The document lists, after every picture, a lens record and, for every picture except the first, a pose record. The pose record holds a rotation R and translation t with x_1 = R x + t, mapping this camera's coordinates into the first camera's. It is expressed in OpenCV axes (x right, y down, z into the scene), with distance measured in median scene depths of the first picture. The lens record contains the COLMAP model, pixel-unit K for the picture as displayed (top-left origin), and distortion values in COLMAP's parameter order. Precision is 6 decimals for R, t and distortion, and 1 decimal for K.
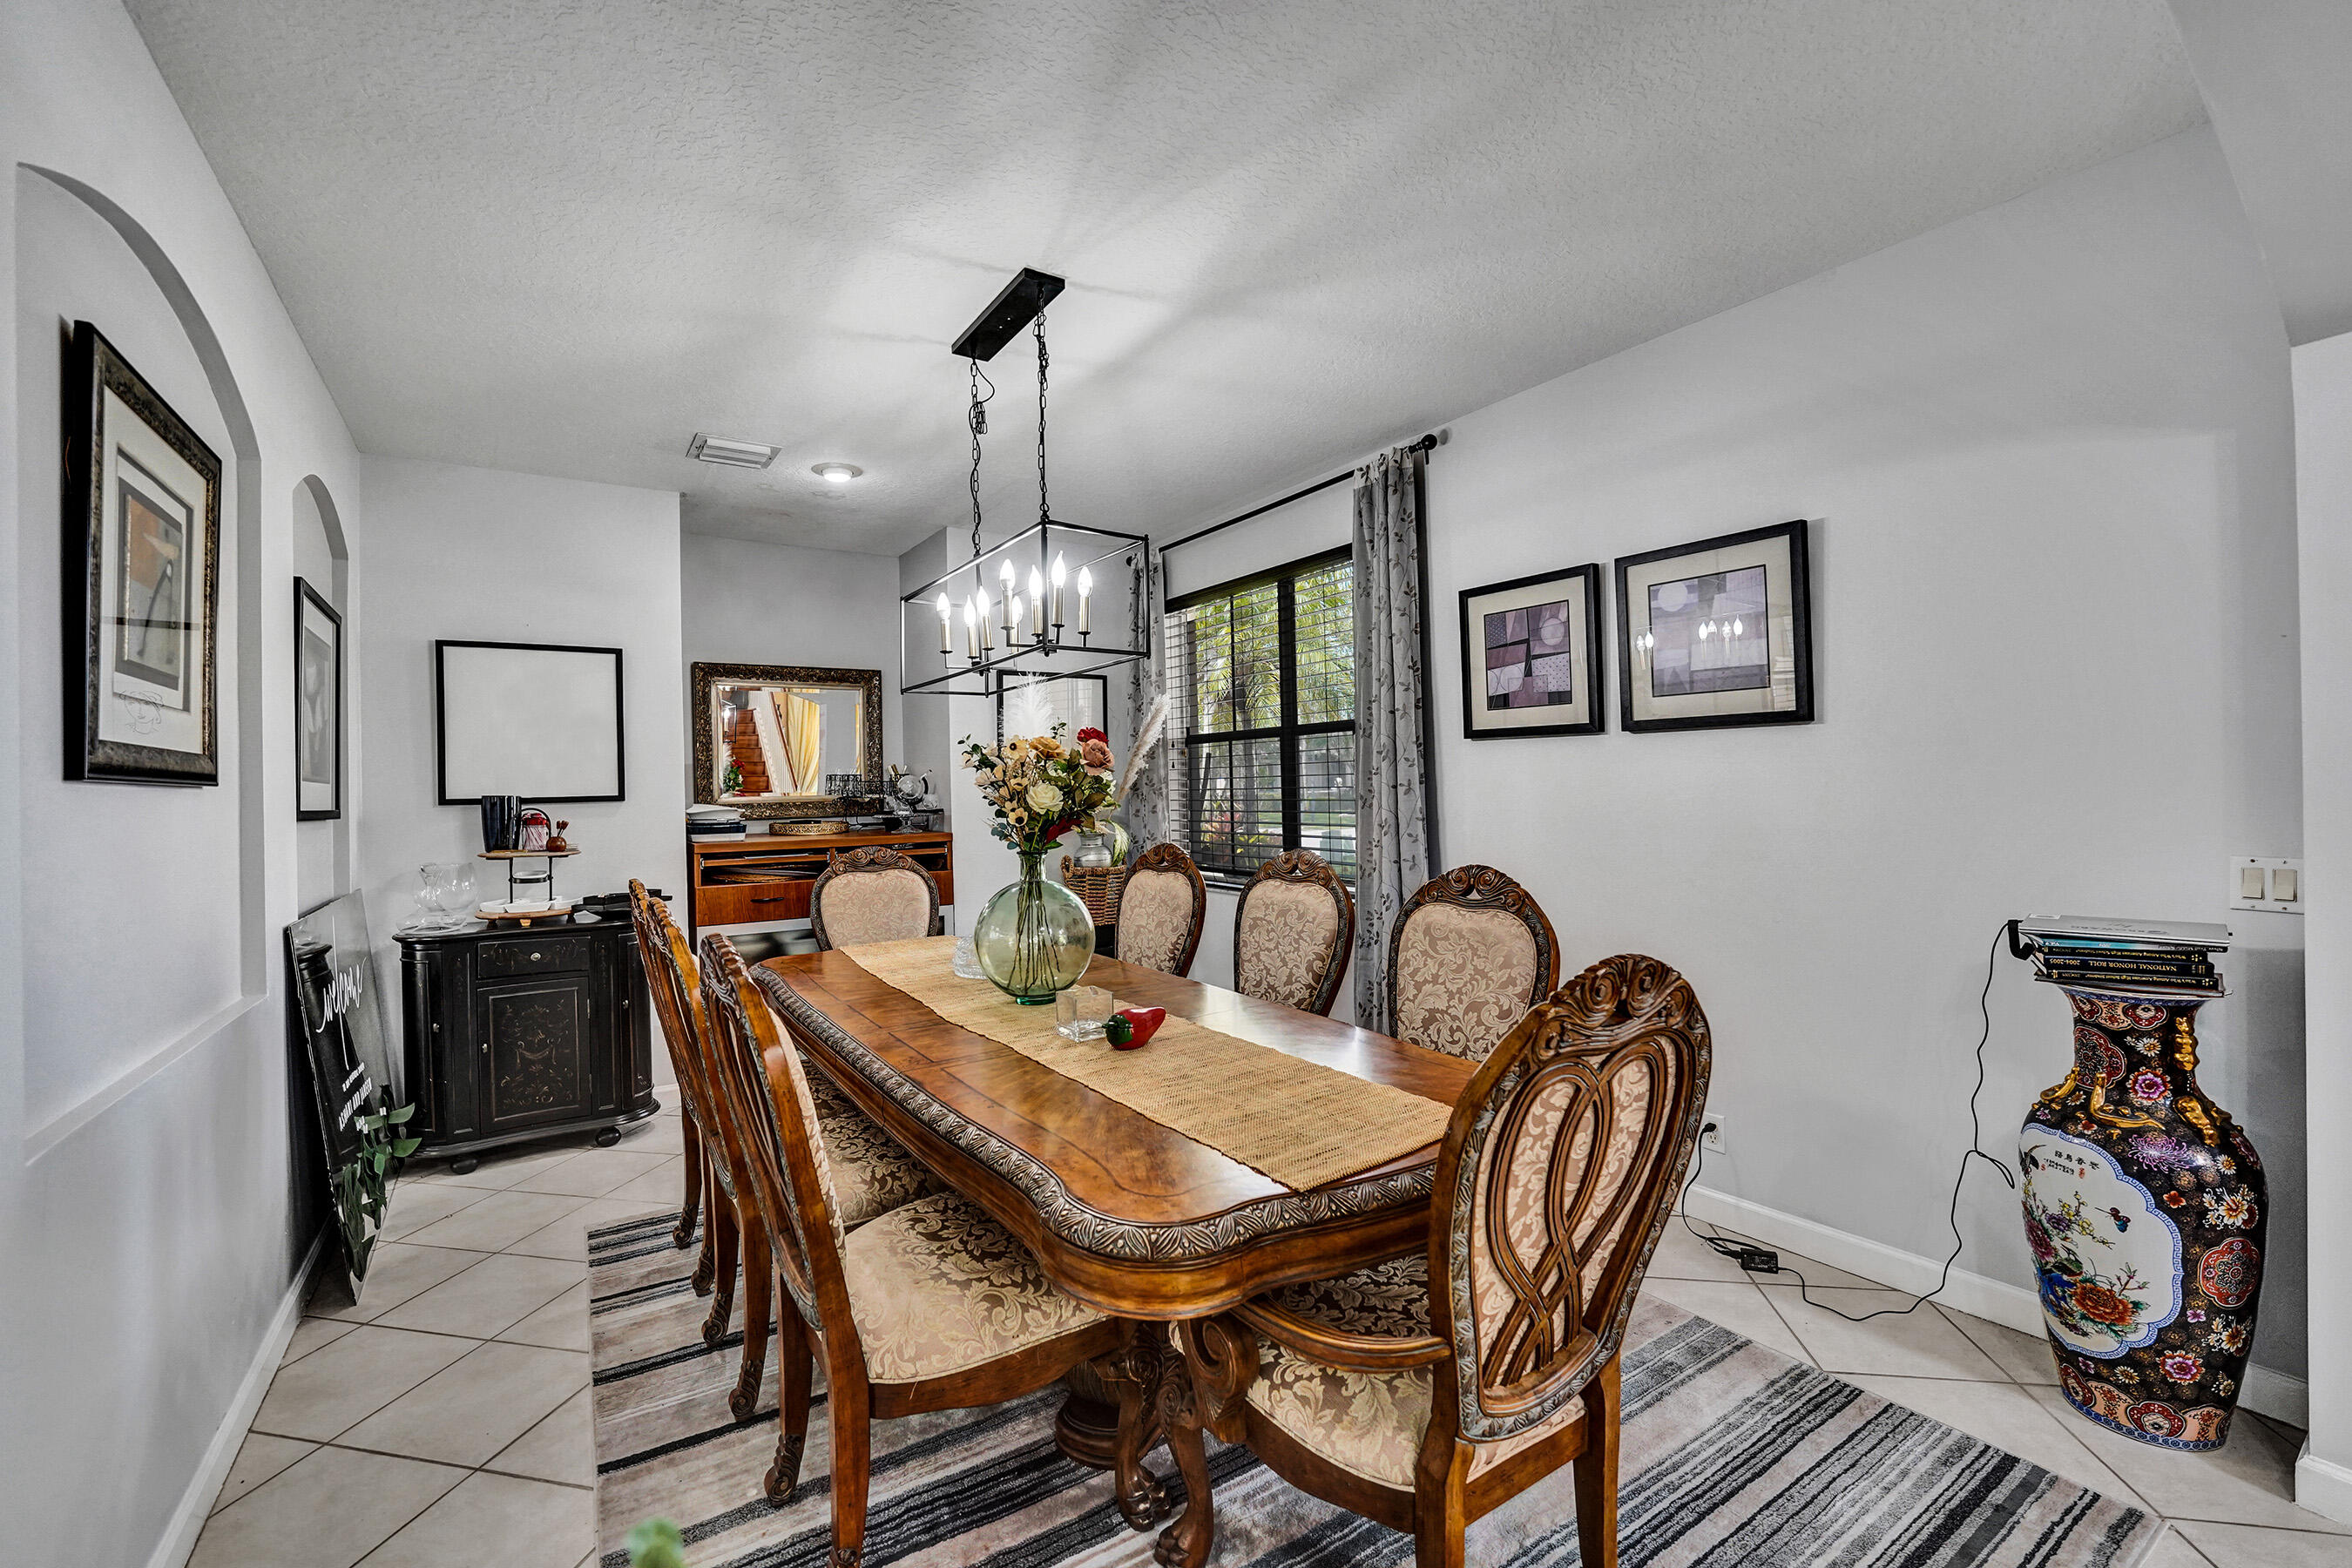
lens RADIAL K [[964.9, 0, 1180.7], [0, 964.9, 782.5], [0, 0, 1]] dist [-0.022845, 0.000140]
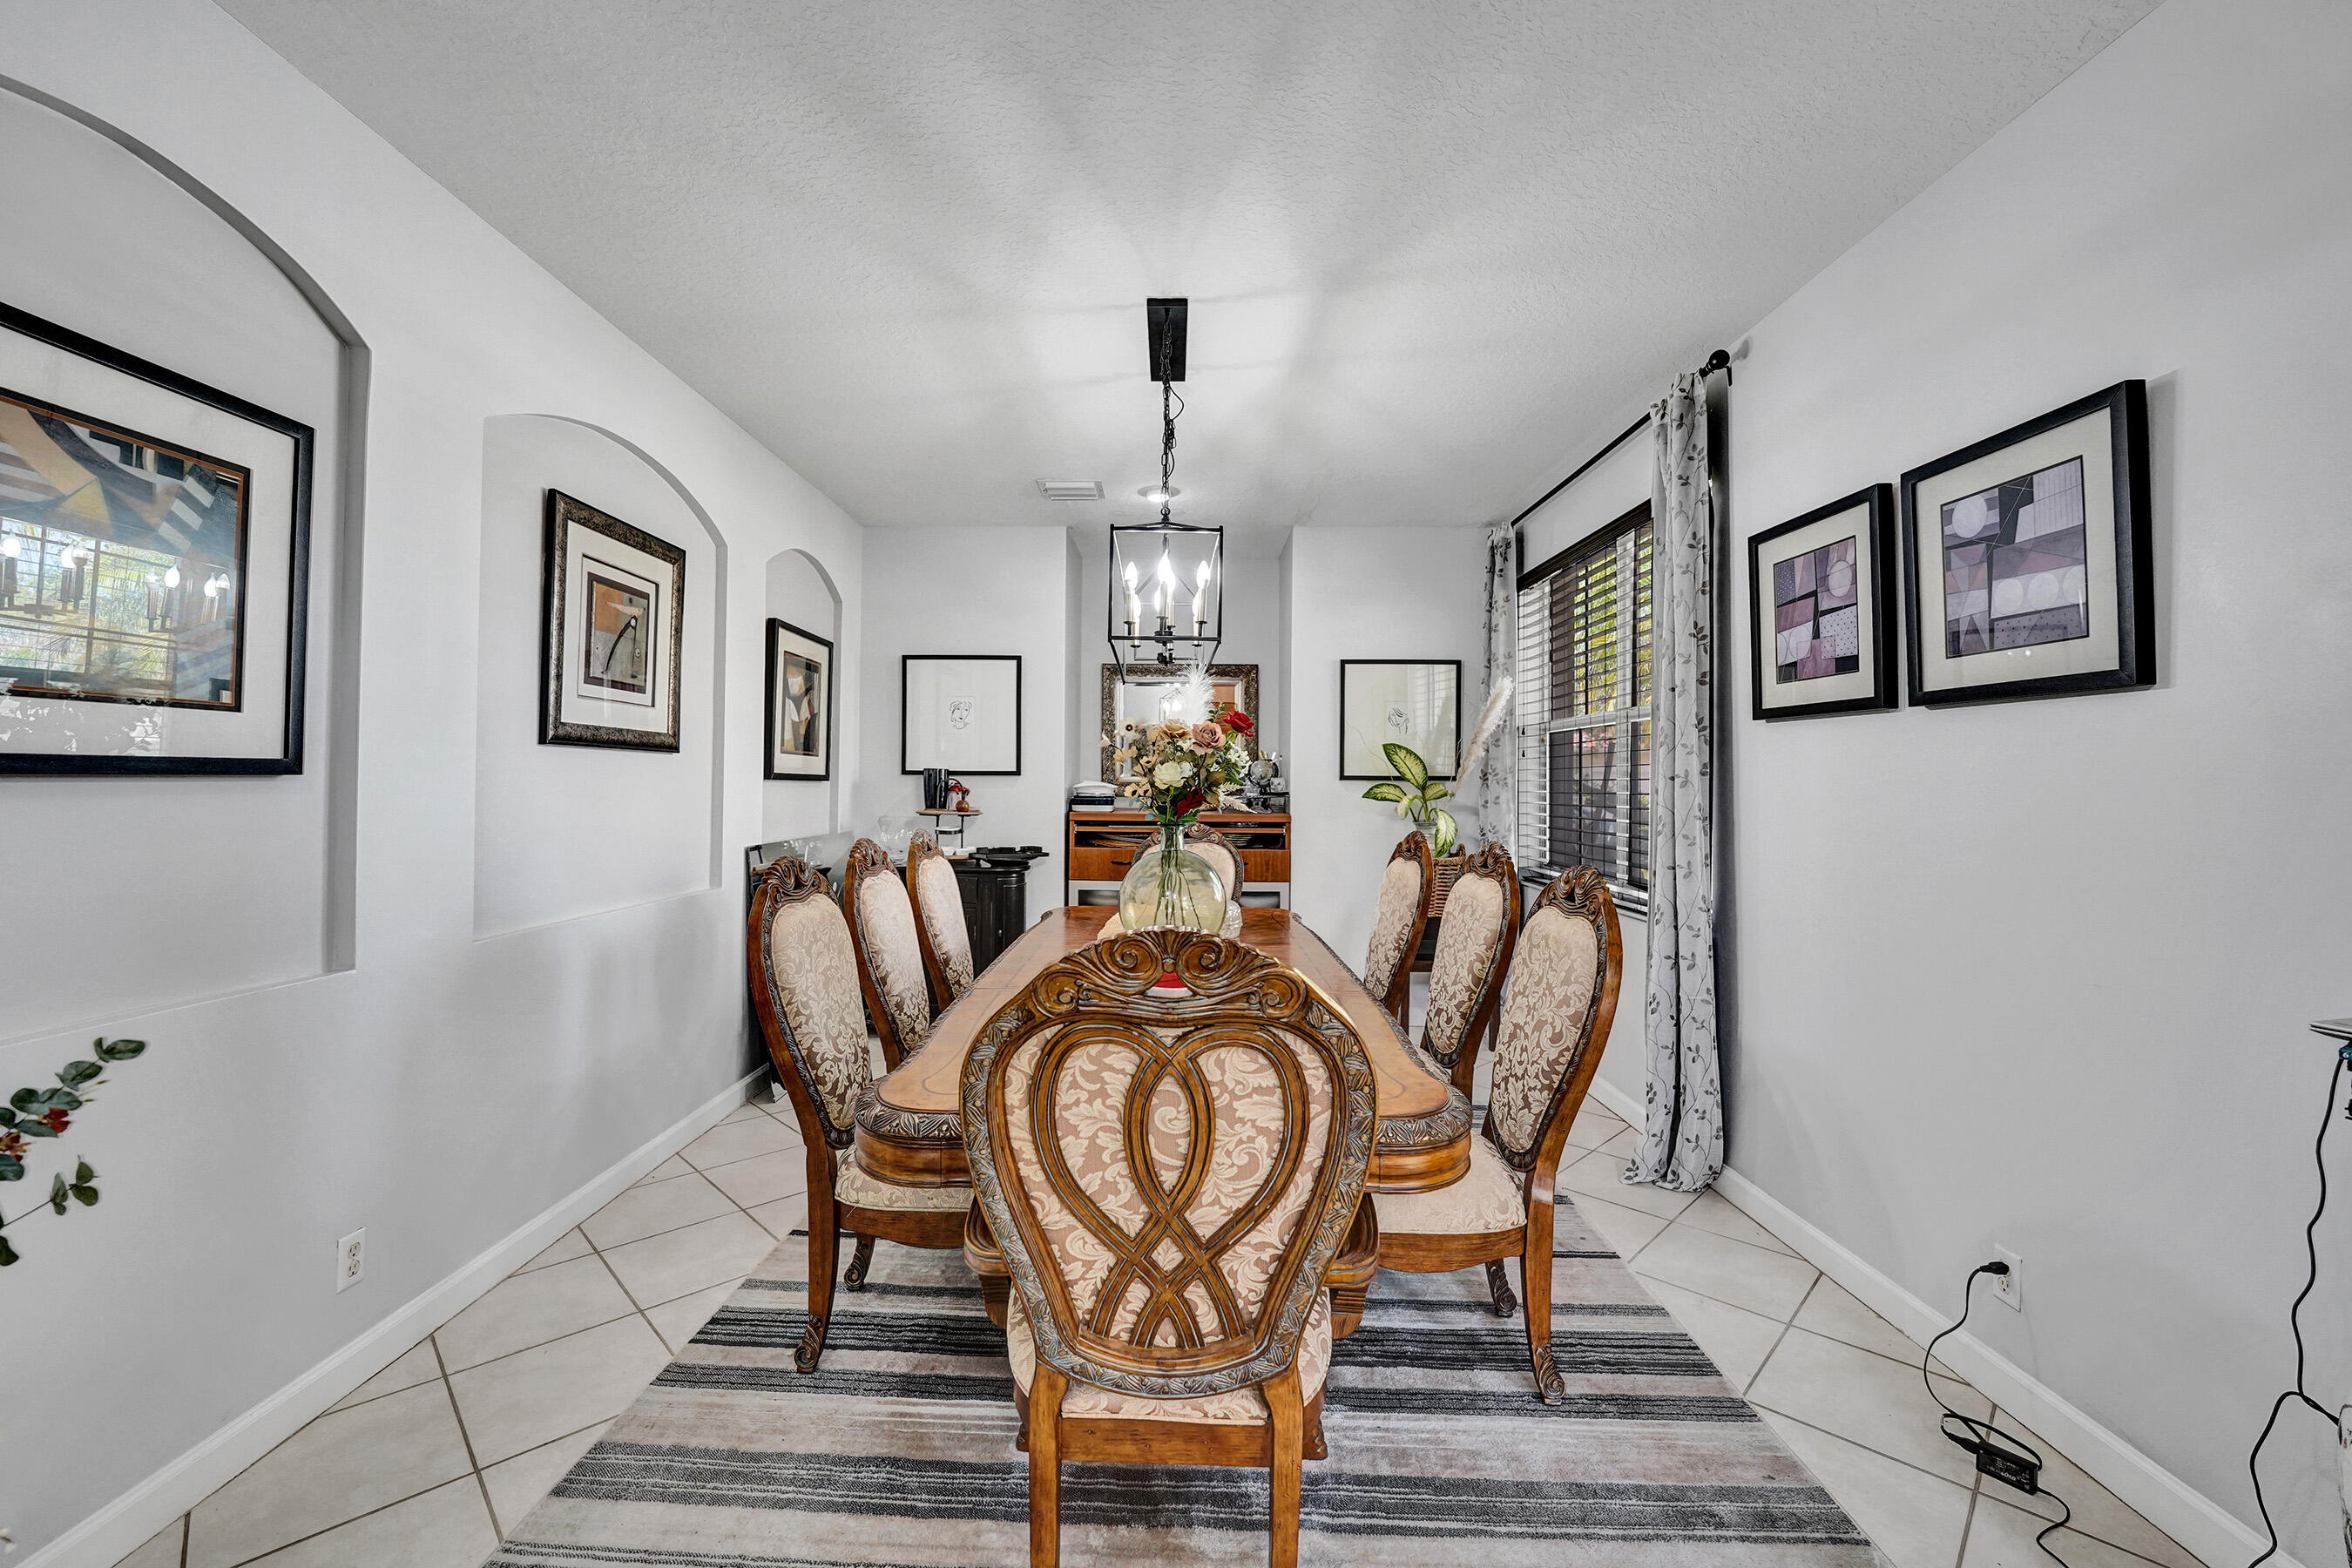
lens RADIAL K [[968.5, 0, 1177.3], [0, 968.5, 777.3], [0, 0, 1]] dist [-0.029785, 0.005665]
pose [[0.825782, 0.023854, -0.563485, 0.375919], [-0.023073, 0.999698, 0.008507, 0.007201], [0.563518, 0.005976, 0.826082, 0.071484]]
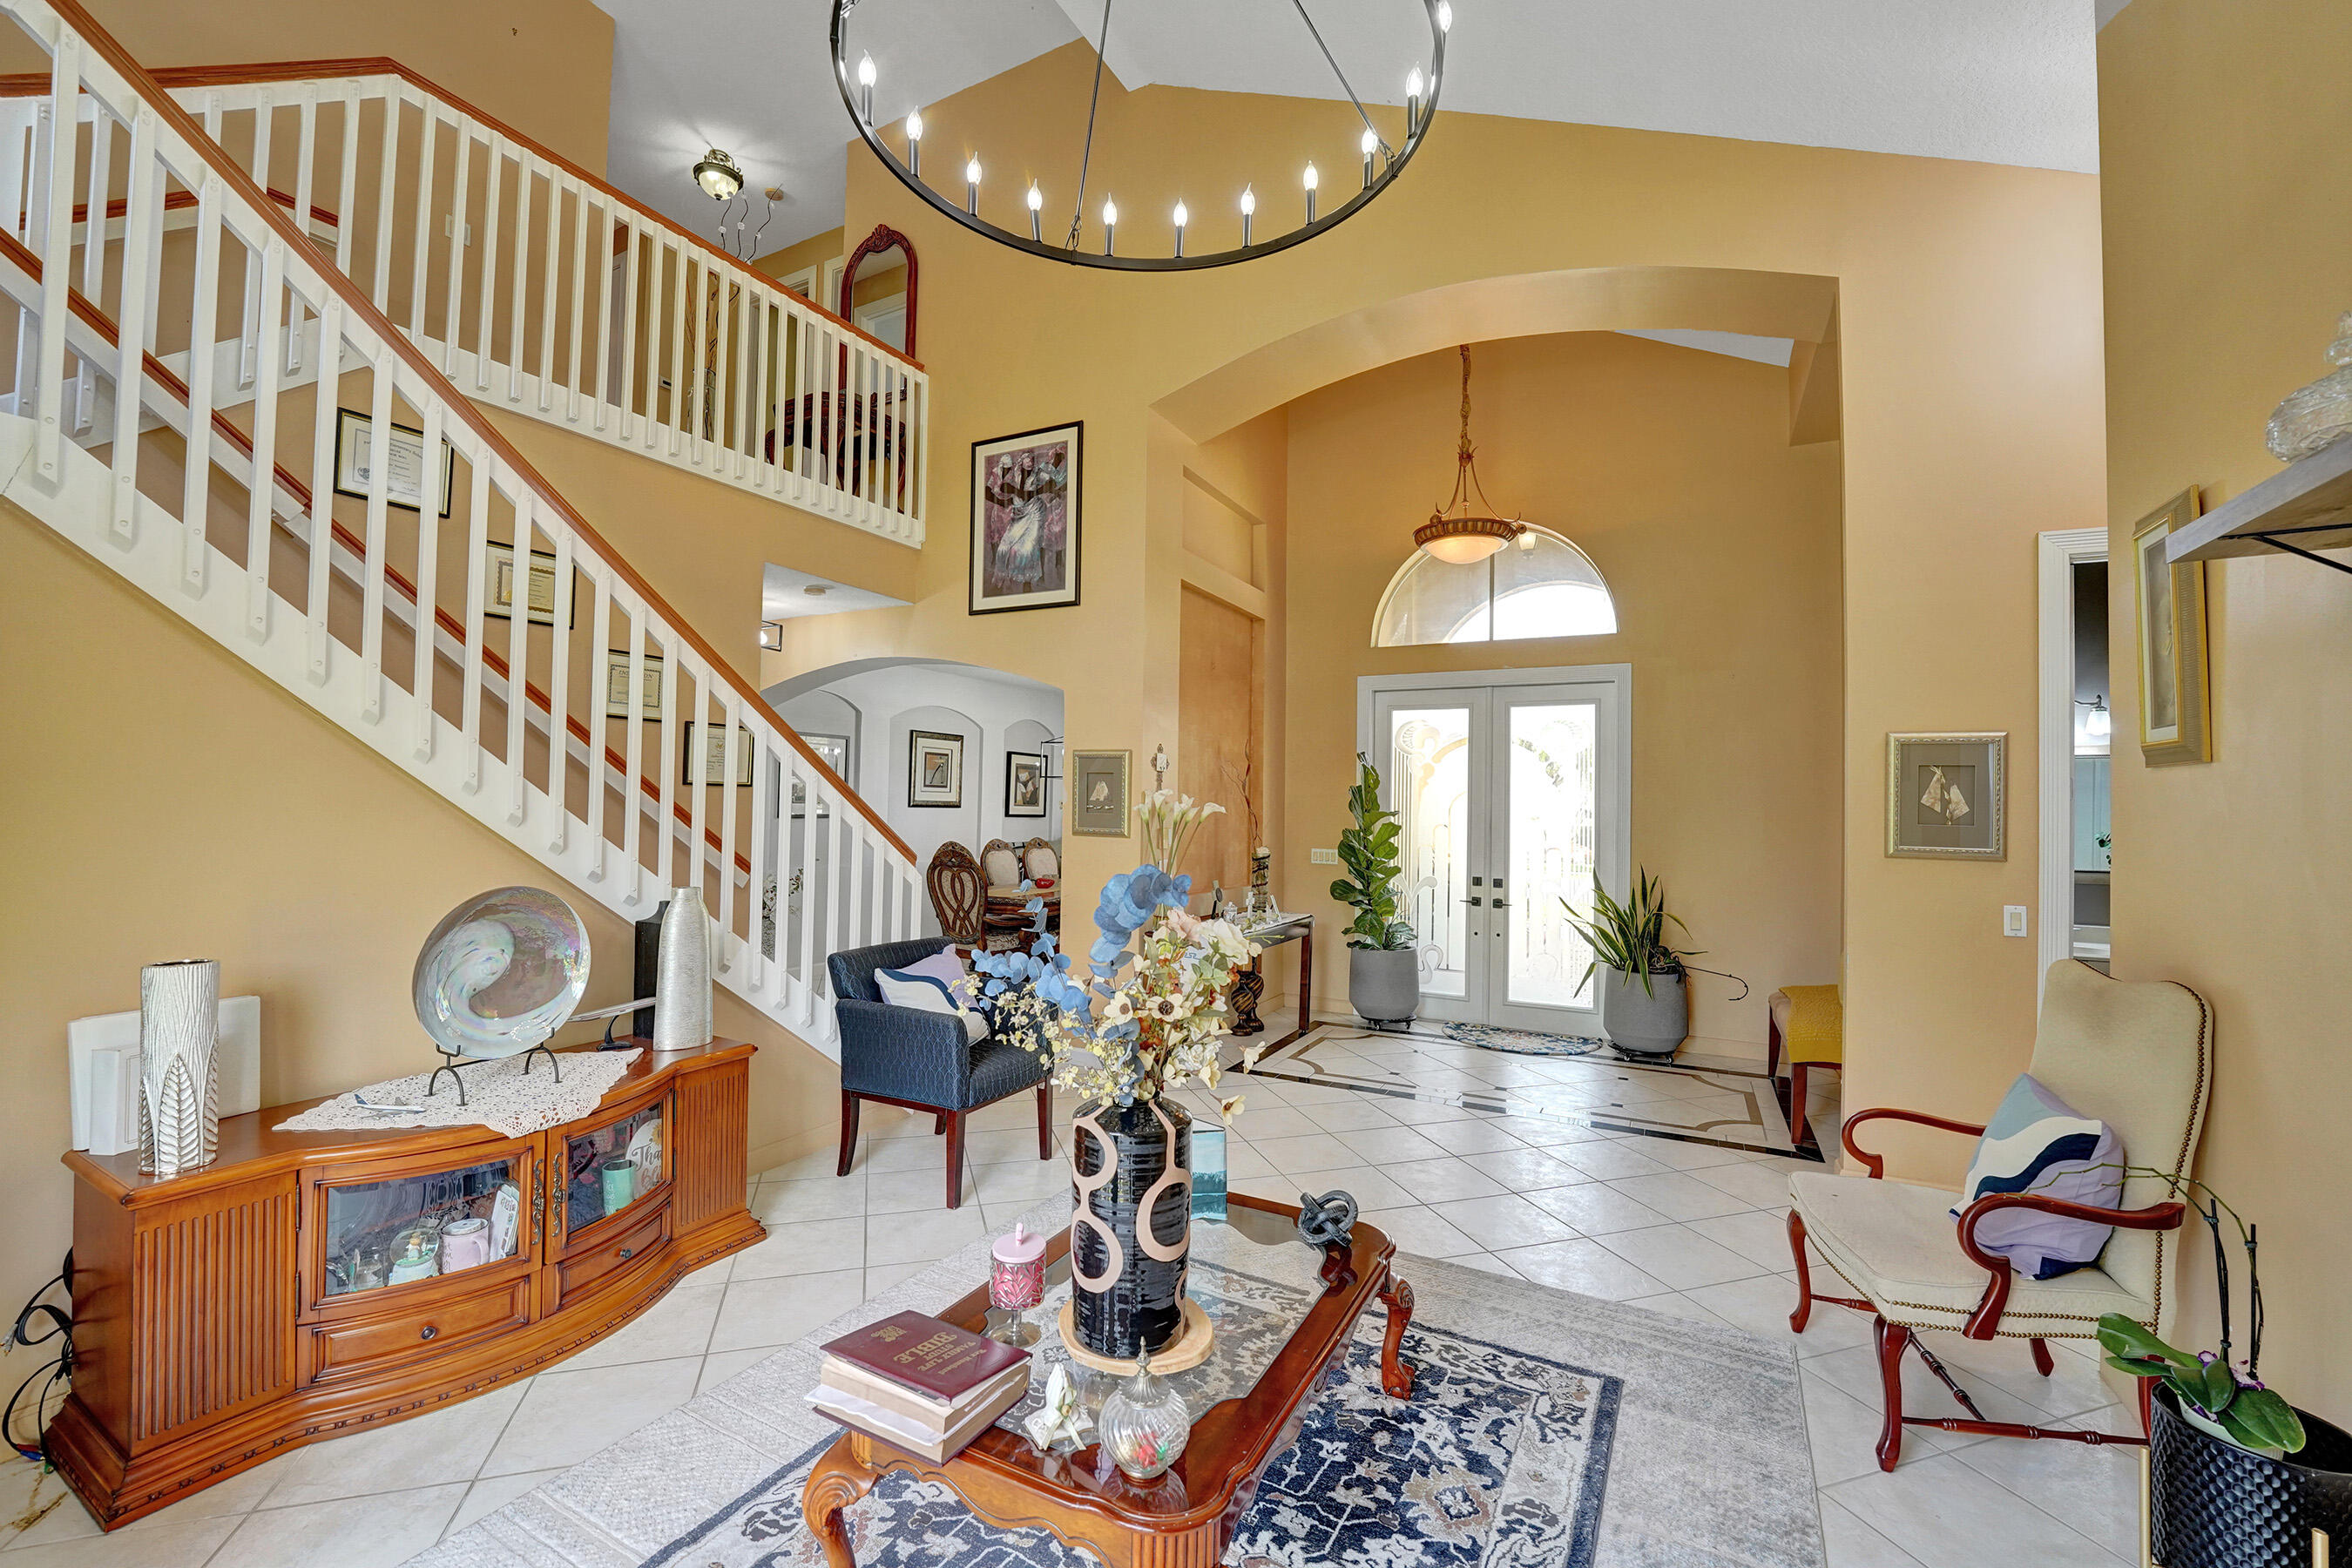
lens RADIAL K [[964.9, 0, 1180.7], [0, 964.9, 782.5], [0, 0, 1]] dist [-0.022845, 0.000140]
pose [[0.479333, 0.008244, -0.877594, 2.195617], [-0.021403, 0.999768, -0.002298, -0.081098], [0.877372, 0.019885, 0.479398, -0.189134]]
